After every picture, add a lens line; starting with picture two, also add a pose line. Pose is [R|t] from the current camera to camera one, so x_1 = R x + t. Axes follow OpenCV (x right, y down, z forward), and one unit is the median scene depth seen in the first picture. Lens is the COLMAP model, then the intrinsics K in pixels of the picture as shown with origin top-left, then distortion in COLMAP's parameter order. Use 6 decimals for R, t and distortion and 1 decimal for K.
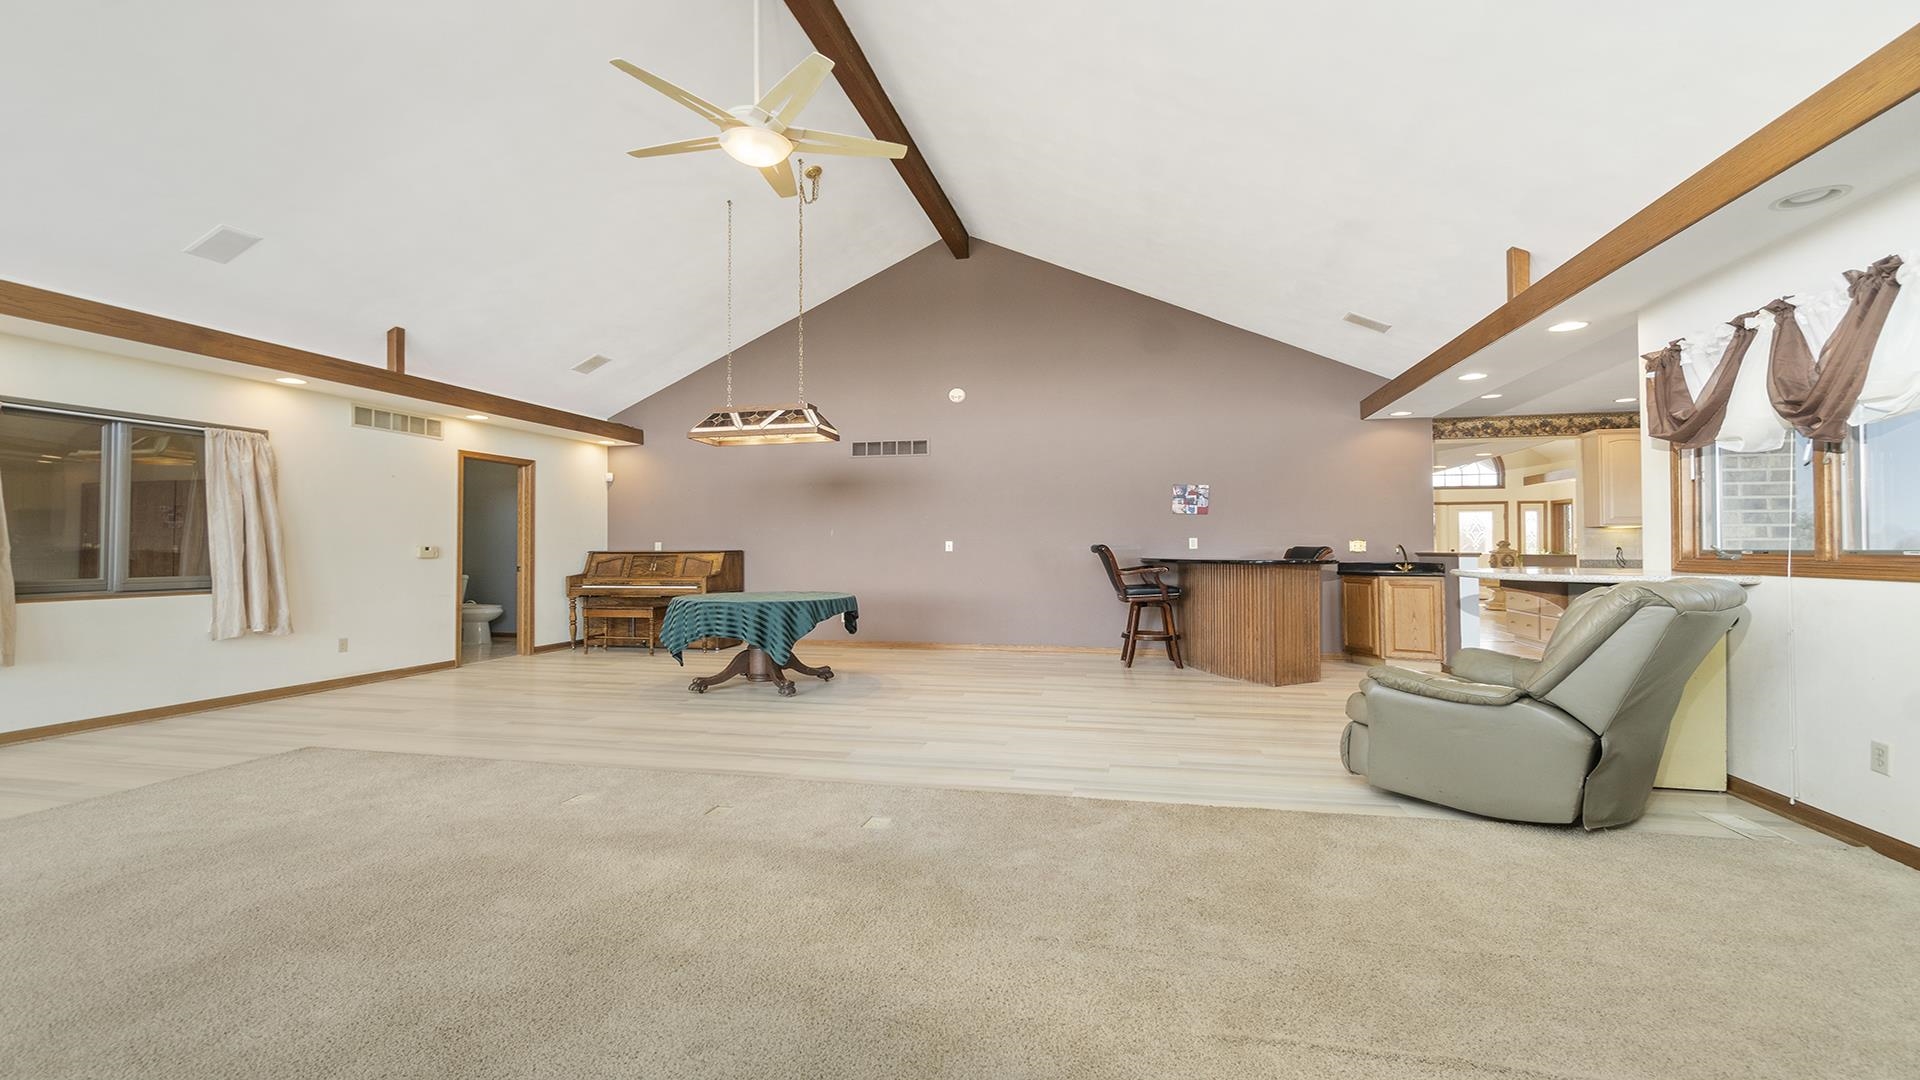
lens RADIAL K [[835.9, 0, 956.7], [0, 835.9, 534.8], [0, 0, 1]] dist [-0.000629, 0.000493]
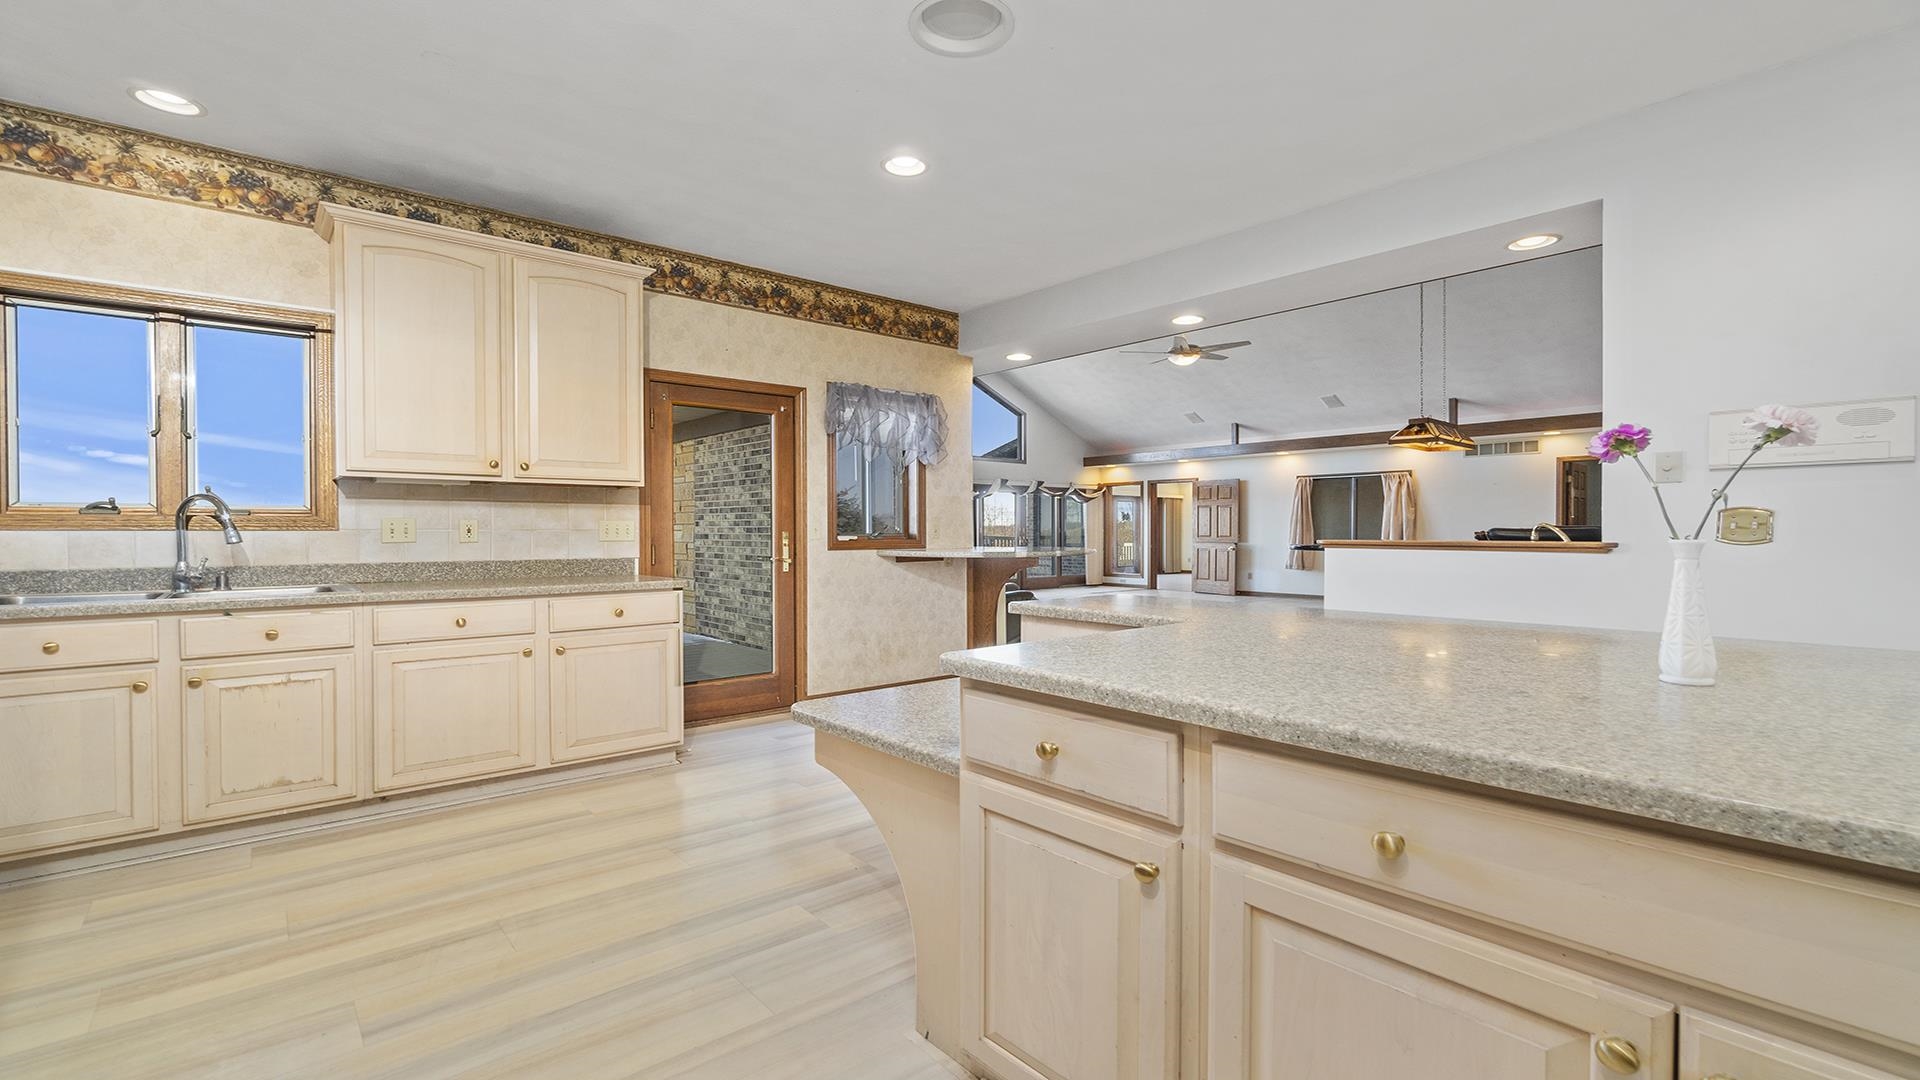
lens RADIAL K [[835.9, 0, 956.7], [0, 835.9, 534.8], [0, 0, 1]] dist [-0.000629, 0.000493]
pose [[-0.577659, 0.009230, -0.816226, 1.070055], [0.017385, 0.999848, -0.000997, 0.011485], [0.816093, -0.014766, -0.577732, 0.934887]]
